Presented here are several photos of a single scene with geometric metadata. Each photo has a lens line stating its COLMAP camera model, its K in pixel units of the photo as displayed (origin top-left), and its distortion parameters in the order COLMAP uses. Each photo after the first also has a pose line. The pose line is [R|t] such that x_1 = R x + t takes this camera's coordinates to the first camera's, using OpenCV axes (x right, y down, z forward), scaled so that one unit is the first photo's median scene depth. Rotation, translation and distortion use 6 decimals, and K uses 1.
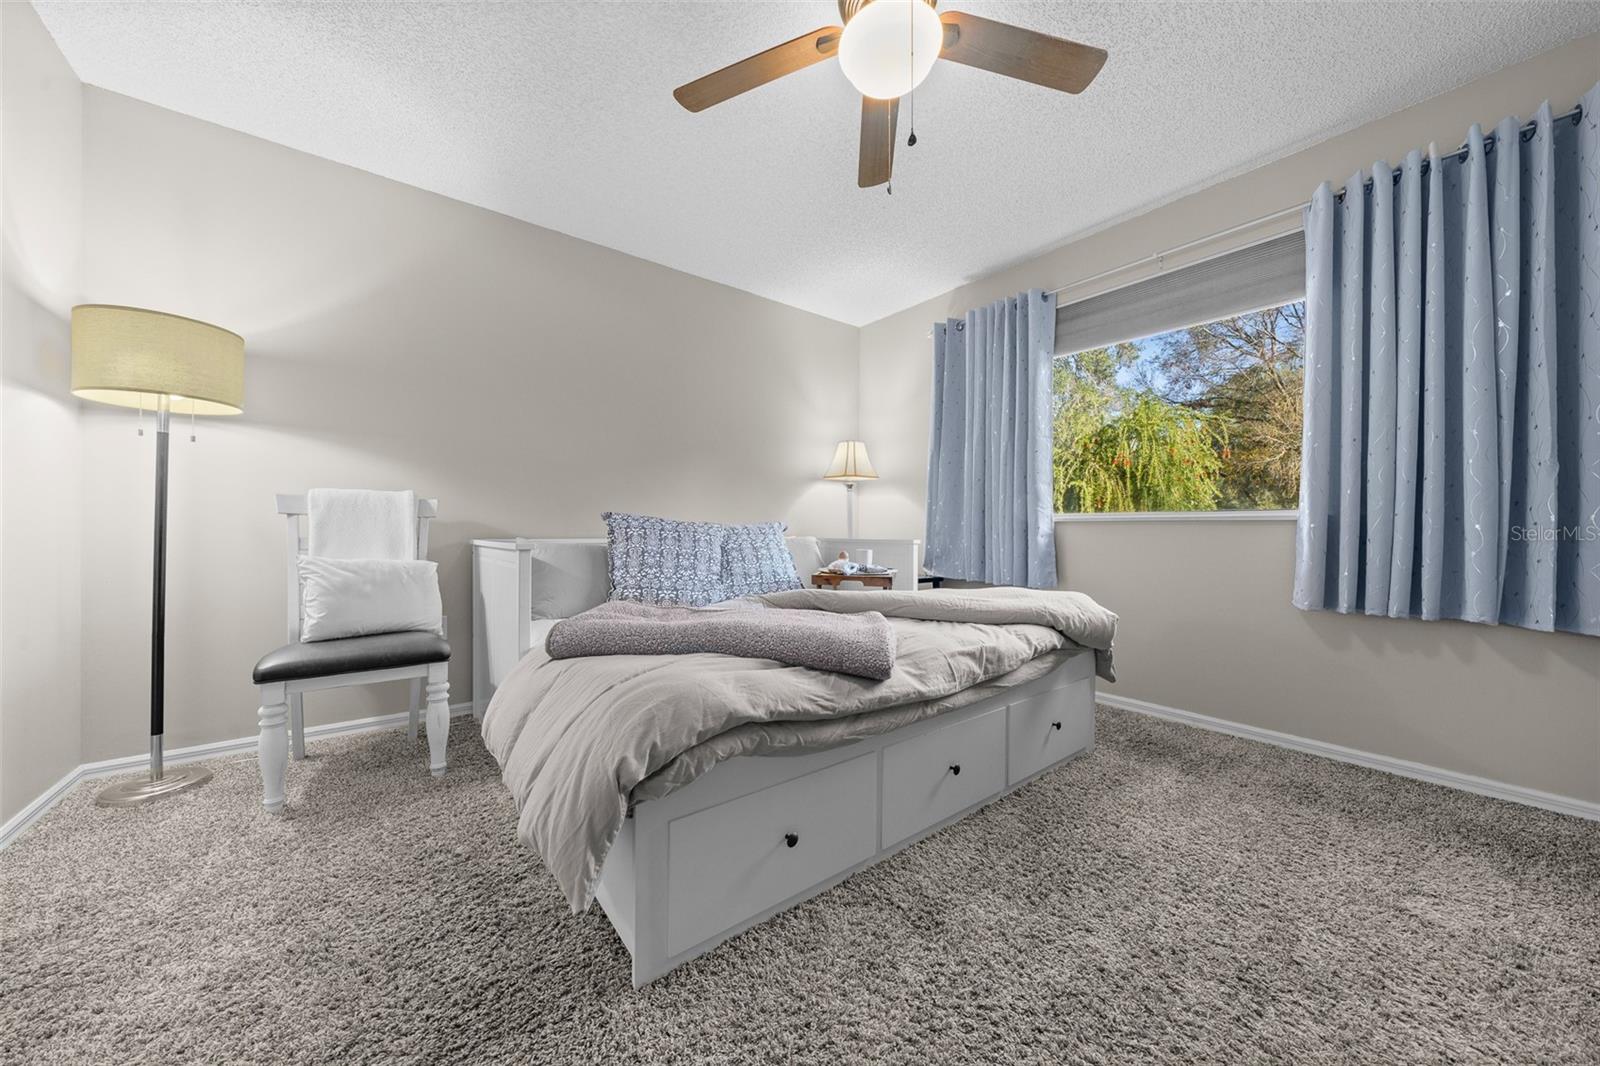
lens RADIAL K [[554.4, 0, 799.2], [0, 554.4, 534.2], [0, 0, 1]] dist [-0.007117, 0.000365]
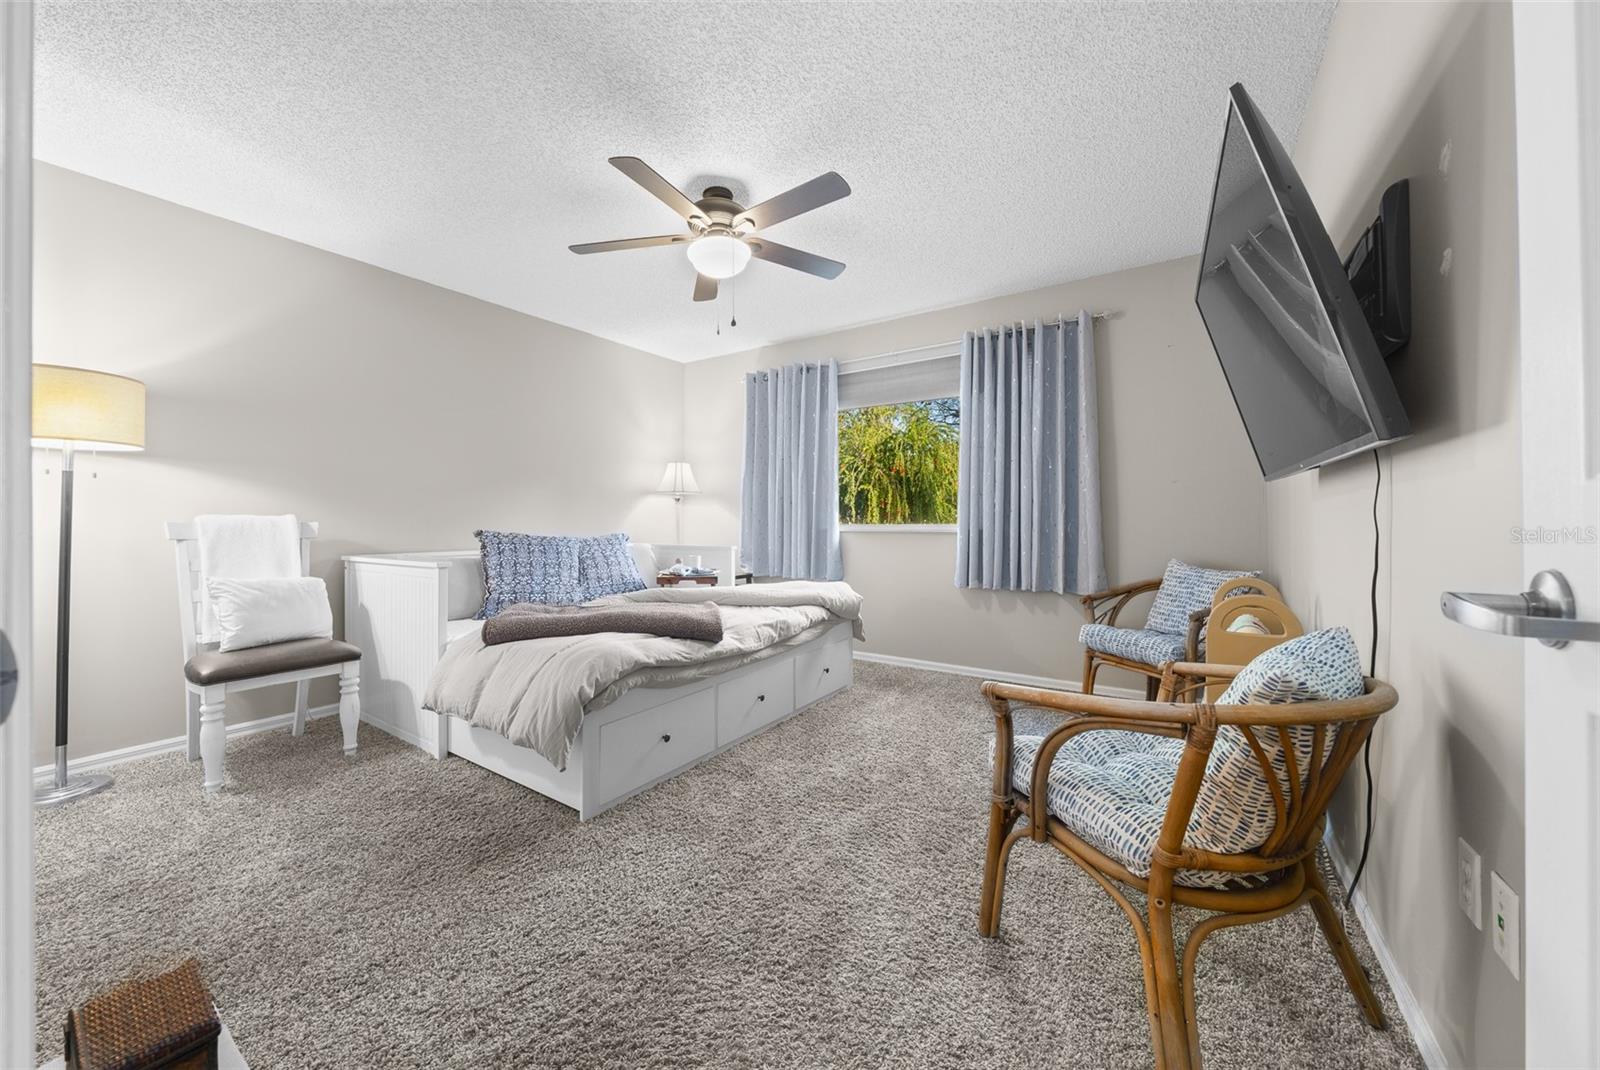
lens RADIAL K [[554.4, 0, 799.7], [0, 554.4, 525.6], [0, 0, 1]] dist [-0.007117, 0.000365]
pose [[0.944333, -0.005505, 0.328944, -0.117561], [0.007108, 0.999968, -0.003672, -0.055208], [-0.328913, 0.005805, 0.944342, -0.471714]]
